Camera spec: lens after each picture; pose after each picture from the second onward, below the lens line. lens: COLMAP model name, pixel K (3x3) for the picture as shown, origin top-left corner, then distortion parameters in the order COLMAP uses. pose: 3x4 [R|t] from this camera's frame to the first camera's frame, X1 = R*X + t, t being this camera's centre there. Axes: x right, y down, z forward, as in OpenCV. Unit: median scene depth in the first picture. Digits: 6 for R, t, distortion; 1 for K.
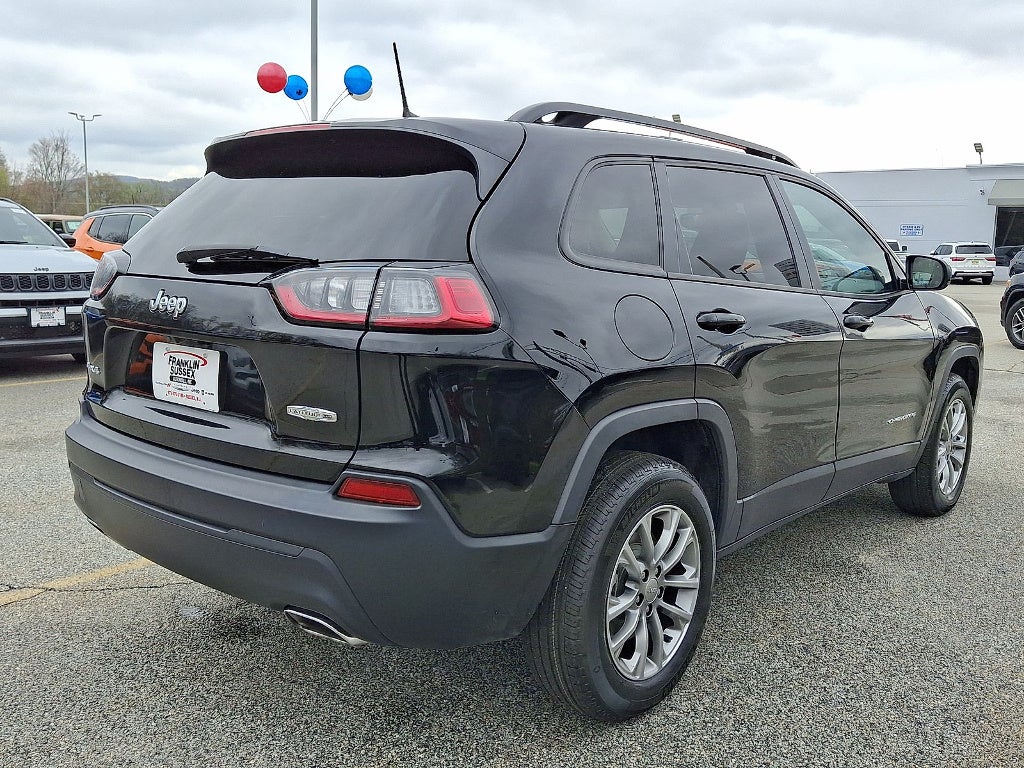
lens RADIAL K [[958.0, 0, 517.0], [0, 958.0, 380.4], [0, 0, 1]] dist [0.004715, 0.000000]
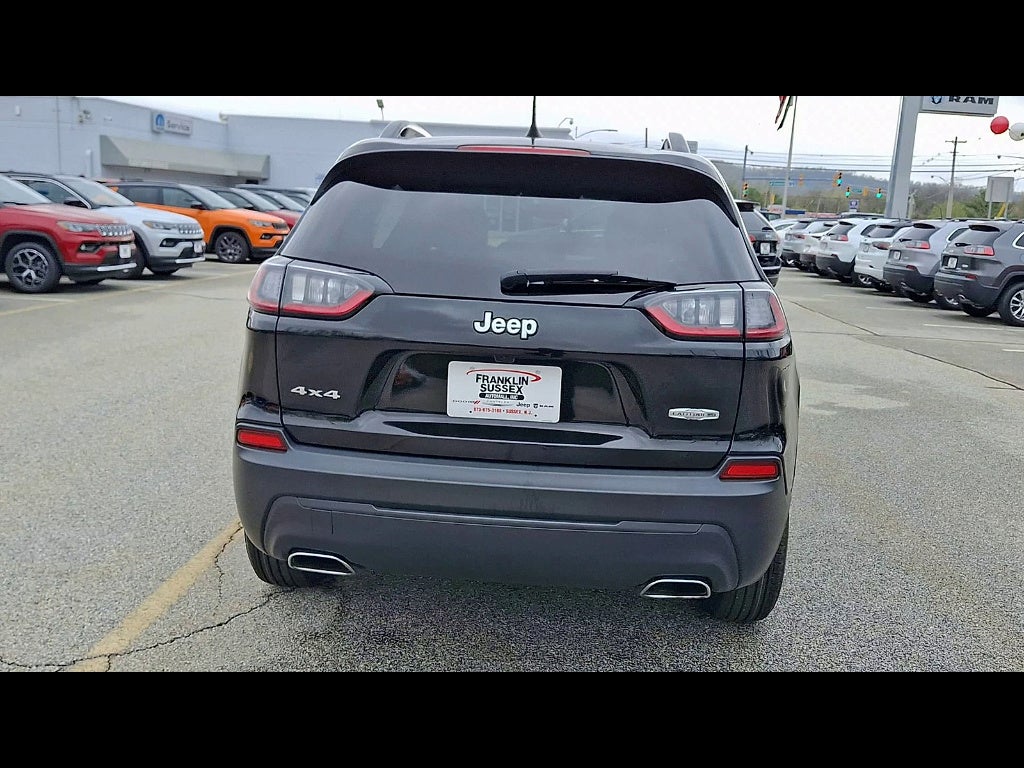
lens RADIAL K [[958.0, 0, 527.9], [0, 958.0, 409.7], [0, 0, 1]] dist [0.004715, 0.000000]
pose [[0.824650, -0.106380, 0.555550, -0.946474], [0.059349, 0.993007, 0.102051, -0.094995], [-0.562522, -0.051185, 0.825197, 0.115475]]
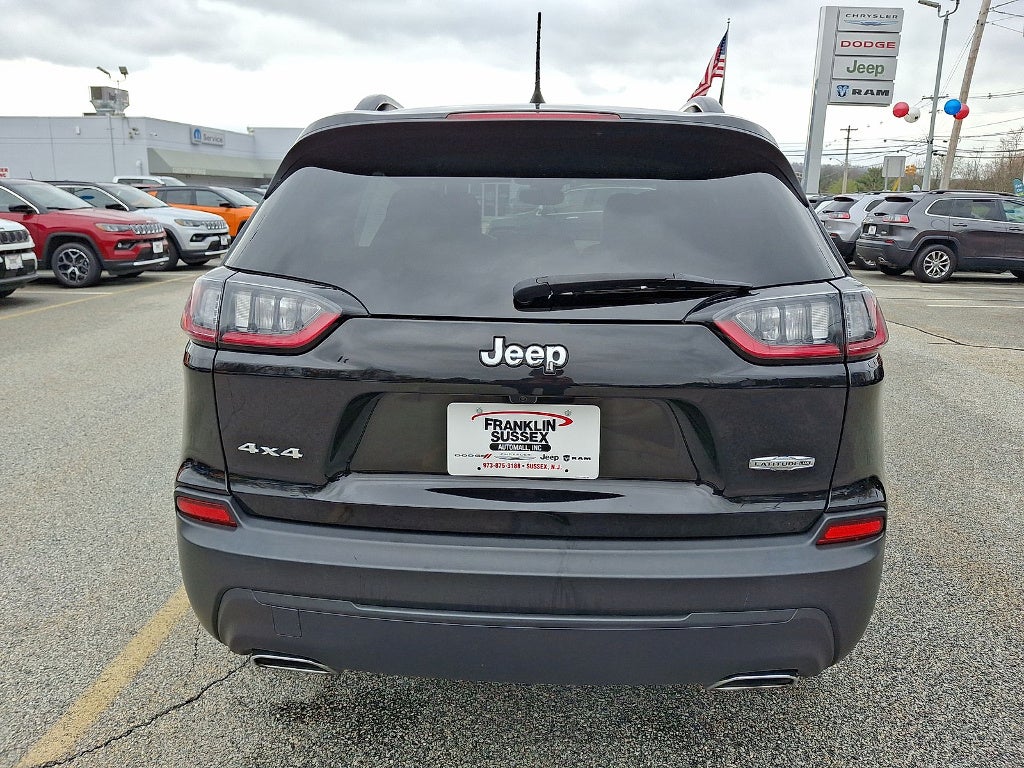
lens RADIAL K [[776.7, 0, 521.1], [0, 776.7, 391.2], [0, 0, 1]] dist [-0.002931, -0.002581]
pose [[0.812782, -0.159958, 0.560177, -0.723051], [0.096455, 0.985244, 0.141386, -0.140278], [-0.574527, -0.060884, 0.816218, 0.499780]]
